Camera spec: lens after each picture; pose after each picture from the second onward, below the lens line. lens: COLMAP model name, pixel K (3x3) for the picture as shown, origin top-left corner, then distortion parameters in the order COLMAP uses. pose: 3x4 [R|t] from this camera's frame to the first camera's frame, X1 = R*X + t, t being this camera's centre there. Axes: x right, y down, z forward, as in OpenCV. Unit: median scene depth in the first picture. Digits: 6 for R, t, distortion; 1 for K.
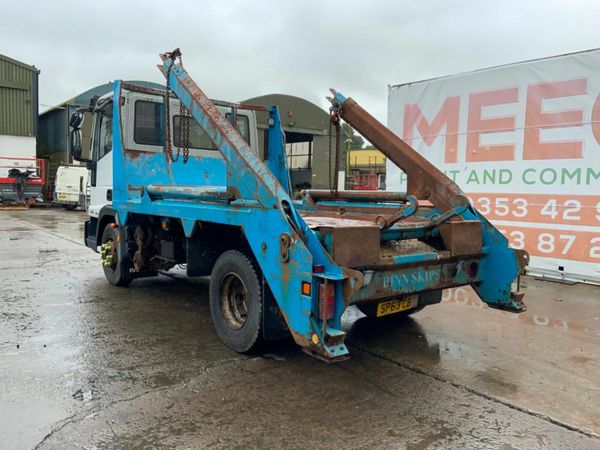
lens RADIAL K [[505.8, 0, 300.0], [0, 505.8, 225.0], [0, 0, 1]] dist [0.104244, -0.206368]
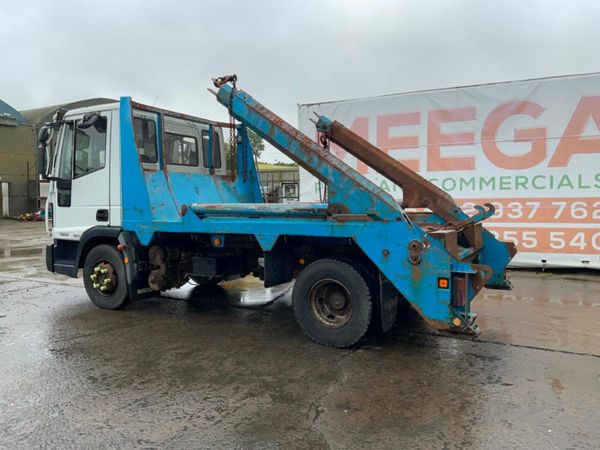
lens RADIAL K [[505.8, 0, 300.0], [0, 505.8, 225.0], [0, 0, 1]] dist [0.104244, -0.206368]
pose [[0.923101, -0.053373, 0.380837, -0.503489], [0.057764, 0.998330, -0.000101, -0.024647], [-0.380195, 0.022092, 0.924642, -0.023150]]
